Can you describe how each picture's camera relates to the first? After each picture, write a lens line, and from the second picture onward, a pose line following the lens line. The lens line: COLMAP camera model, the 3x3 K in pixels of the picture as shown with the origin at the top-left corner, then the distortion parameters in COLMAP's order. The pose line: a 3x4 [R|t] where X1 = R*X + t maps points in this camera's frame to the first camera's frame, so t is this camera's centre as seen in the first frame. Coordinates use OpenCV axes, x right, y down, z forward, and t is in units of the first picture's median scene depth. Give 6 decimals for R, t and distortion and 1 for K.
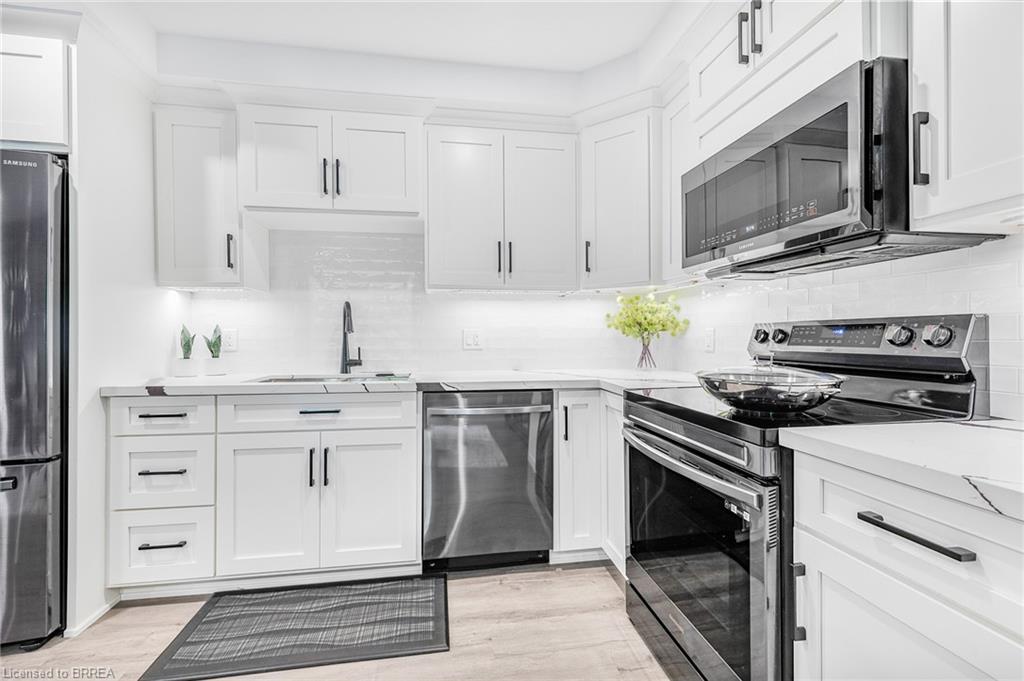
lens RADIAL K [[435.1, 0, 509.1], [0, 435.1, 340.9], [0, 0, 1]] dist [0.001049, 0.000042]
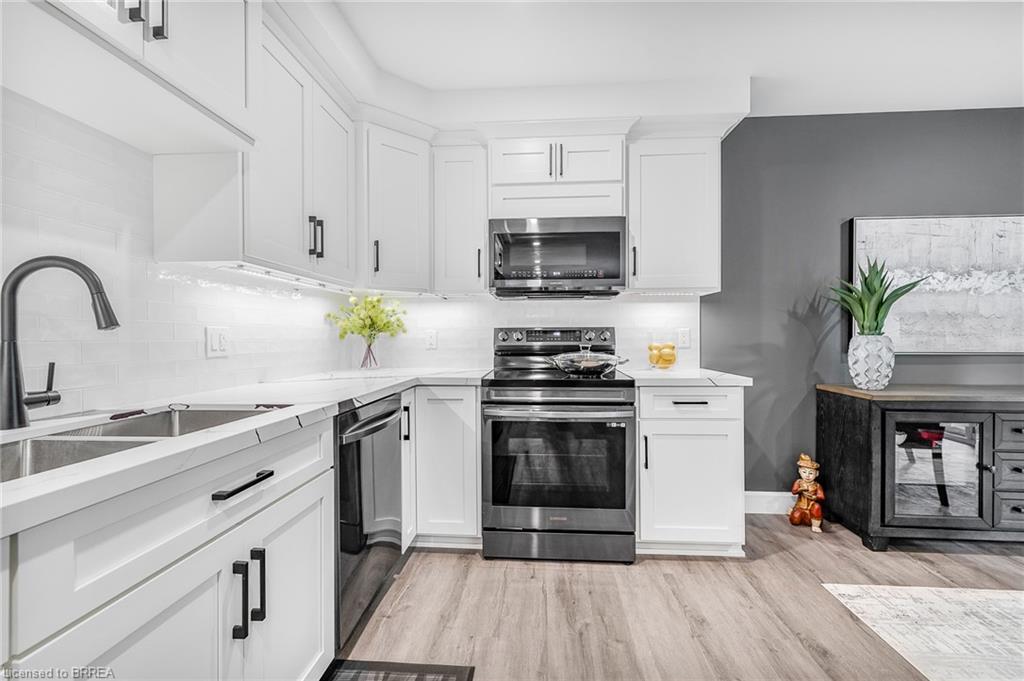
lens RADIAL K [[435.1, 0, 521.3], [0, 435.1, 337.4], [0, 0, 1]] dist [0.001049, 0.000042]
pose [[0.226103, -0.003389, 0.974097, -0.929289], [0.013257, 0.999912, 0.000401, -0.007272], [-0.974013, 0.012823, 0.226128, 0.605366]]
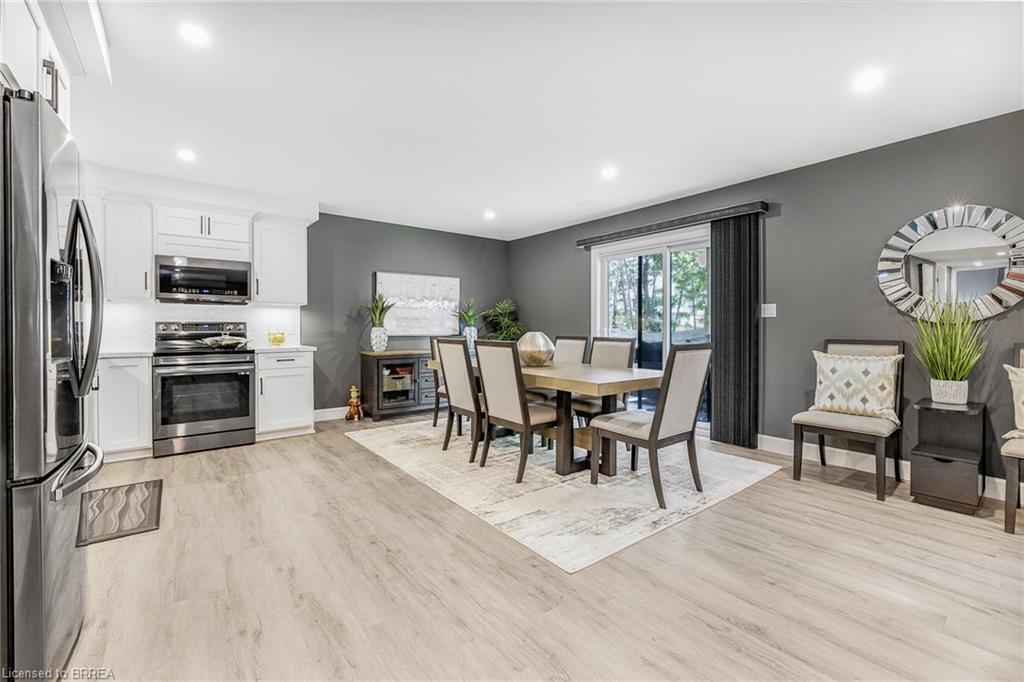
lens RADIAL K [[435.1, 0, 508.1], [0, 435.1, 328.6], [0, 0, 1]] dist [0.001049, 0.000042]
pose [[-0.462521, -0.001755, 0.886607, -2.432650], [0.011234, 0.999906, 0.007840, -0.001888], [-0.886537, 0.013586, -0.462458, 0.443833]]
